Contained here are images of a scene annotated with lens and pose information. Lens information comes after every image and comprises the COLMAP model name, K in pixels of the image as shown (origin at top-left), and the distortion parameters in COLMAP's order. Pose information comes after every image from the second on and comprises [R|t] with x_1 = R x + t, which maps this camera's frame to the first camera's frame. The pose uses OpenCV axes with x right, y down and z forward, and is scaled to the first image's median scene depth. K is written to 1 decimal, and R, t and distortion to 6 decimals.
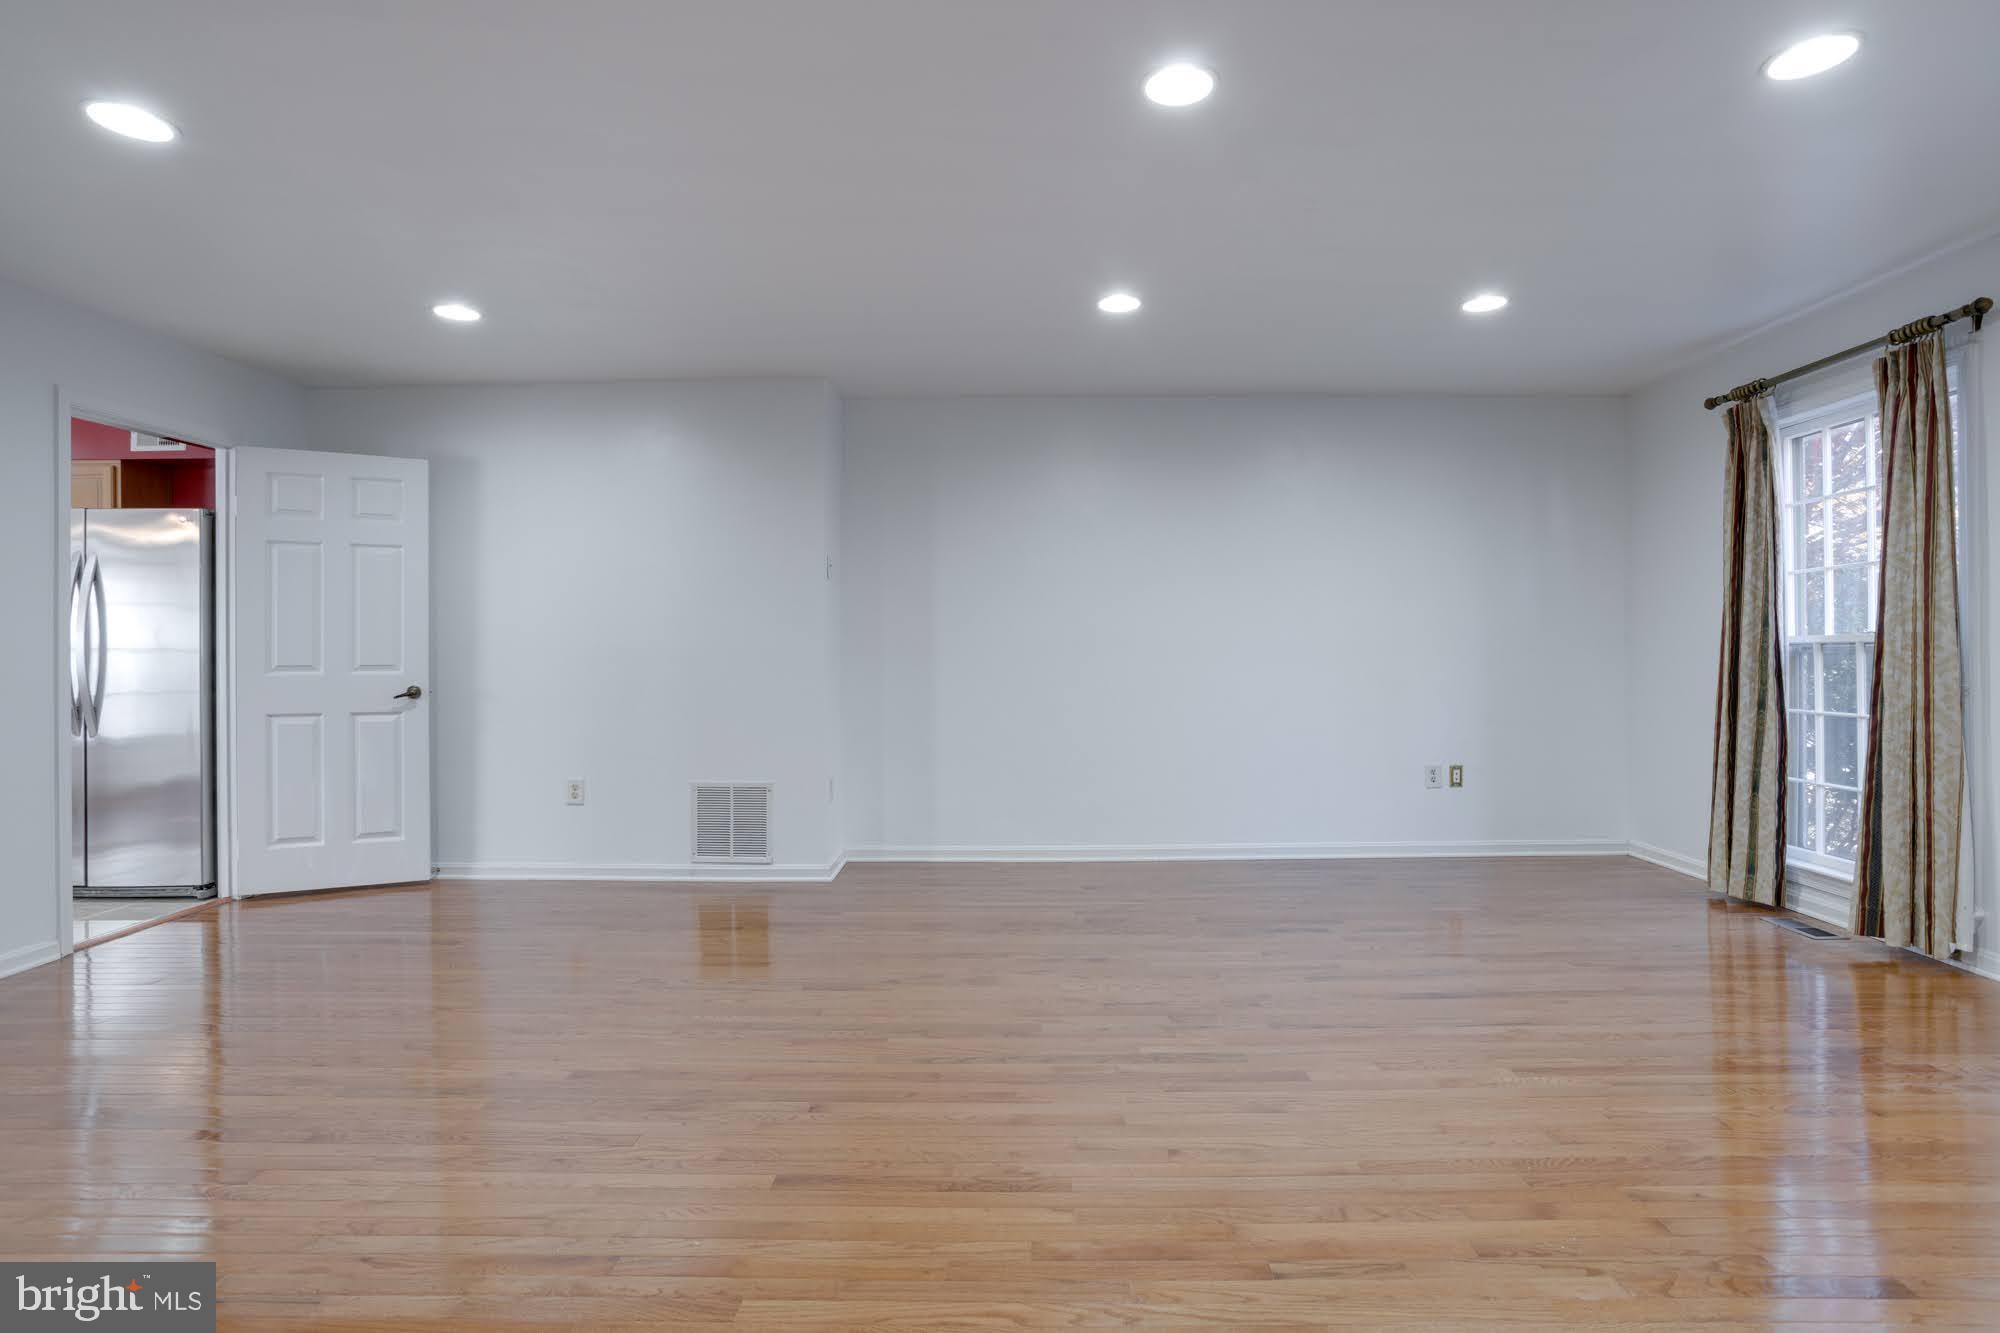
lens RADIAL K [[974.7, 0, 993.0], [0, 974.7, 658.4], [0, 0, 1]] dist [-0.035312, 0.010440]
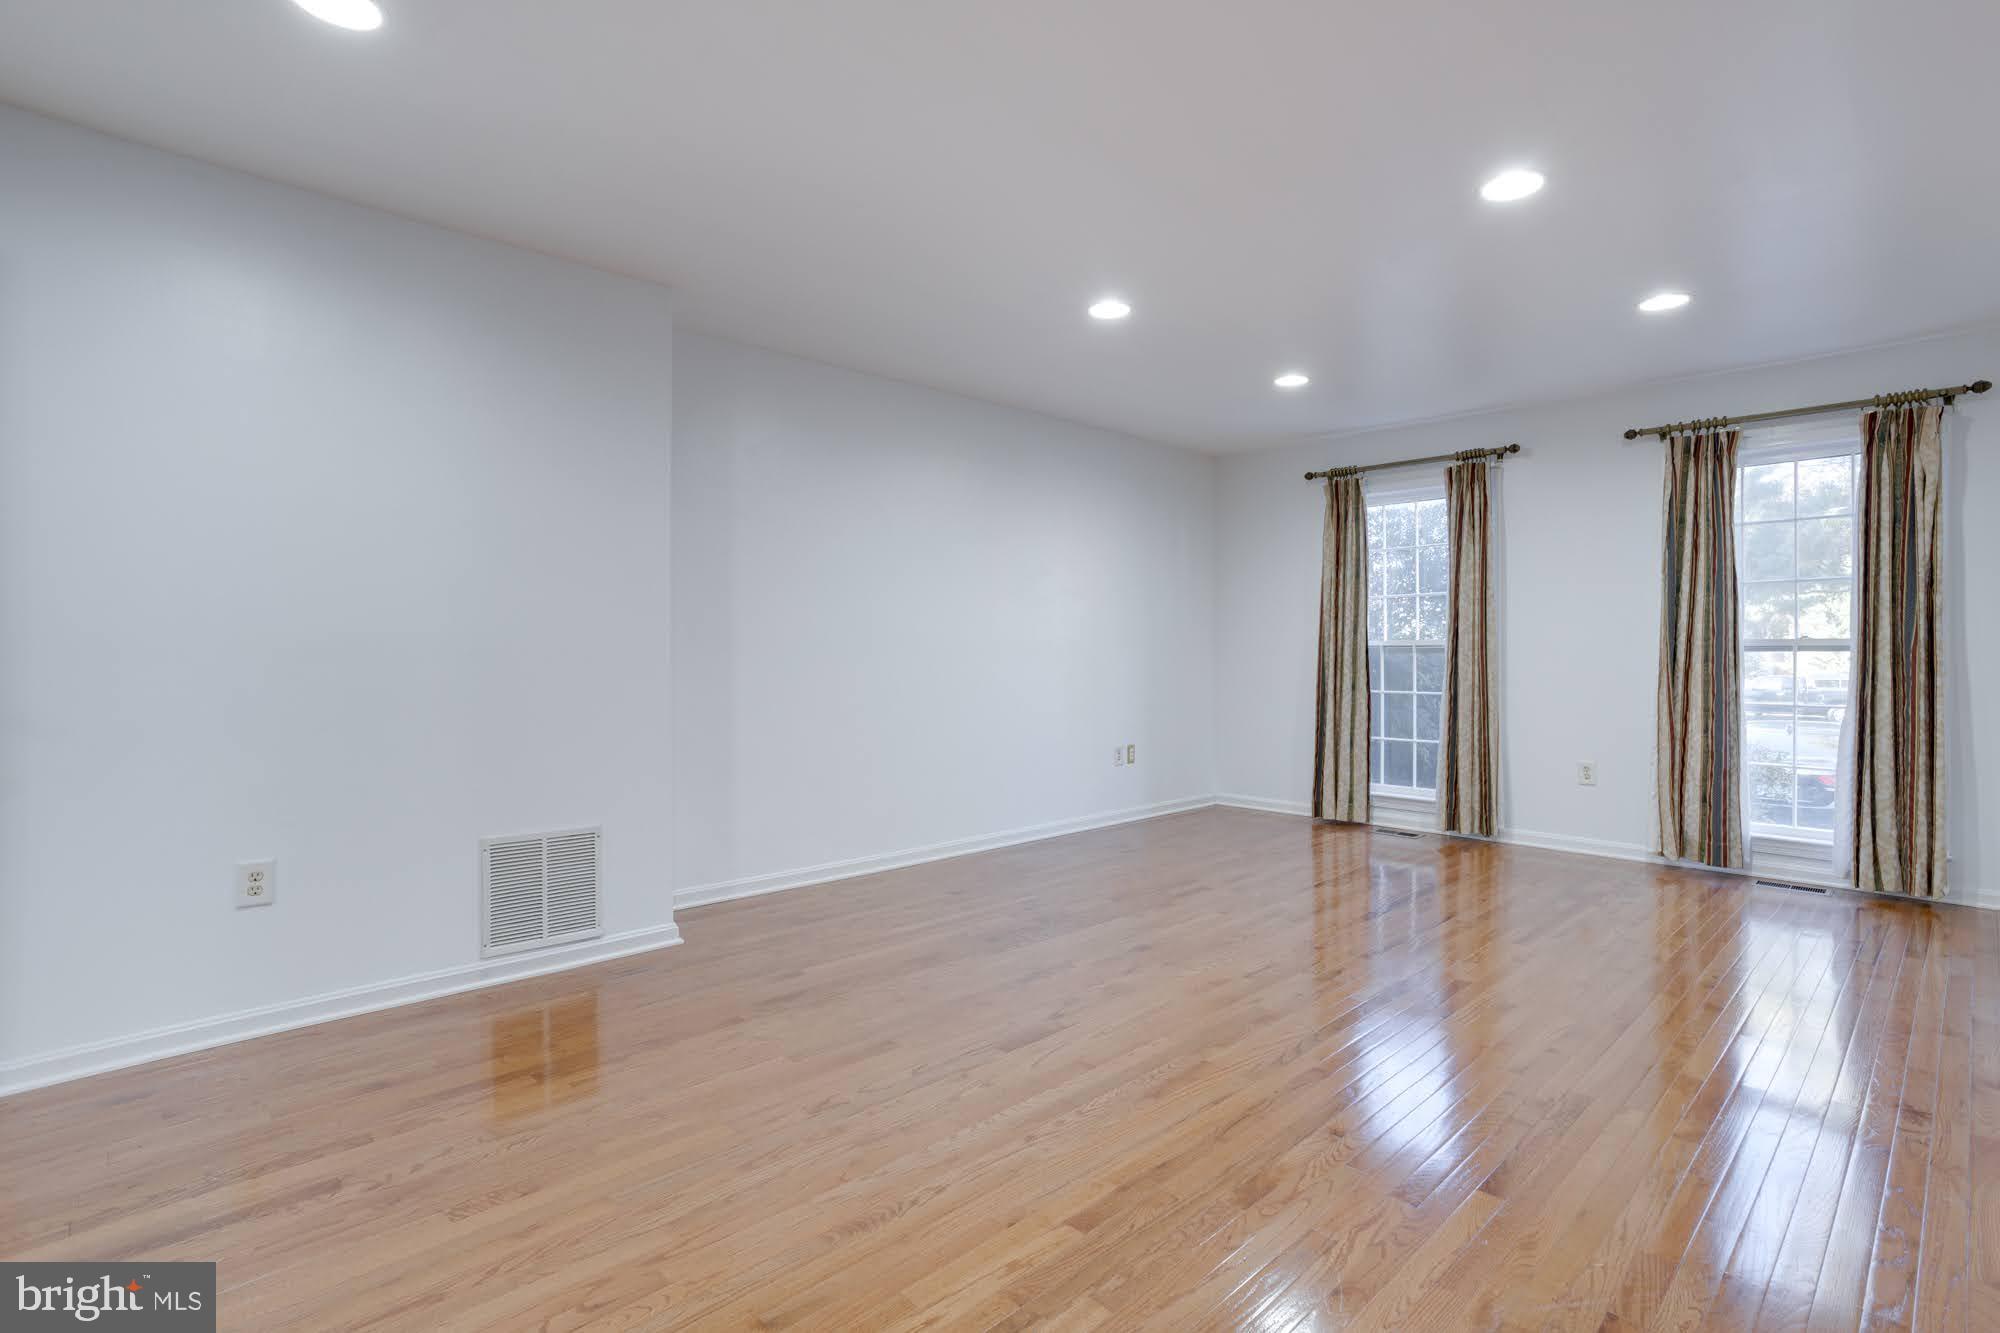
lens RADIAL K [[974.7, 0, 990.7], [0, 974.7, 664.1], [0, 0, 1]] dist [-0.035312, 0.010440]
pose [[0.704535, -0.003940, 0.709659, -0.615572], [-0.000372, 0.999982, 0.005921, 0.003713], [-0.709669, -0.004436, 0.704521, 0.330127]]
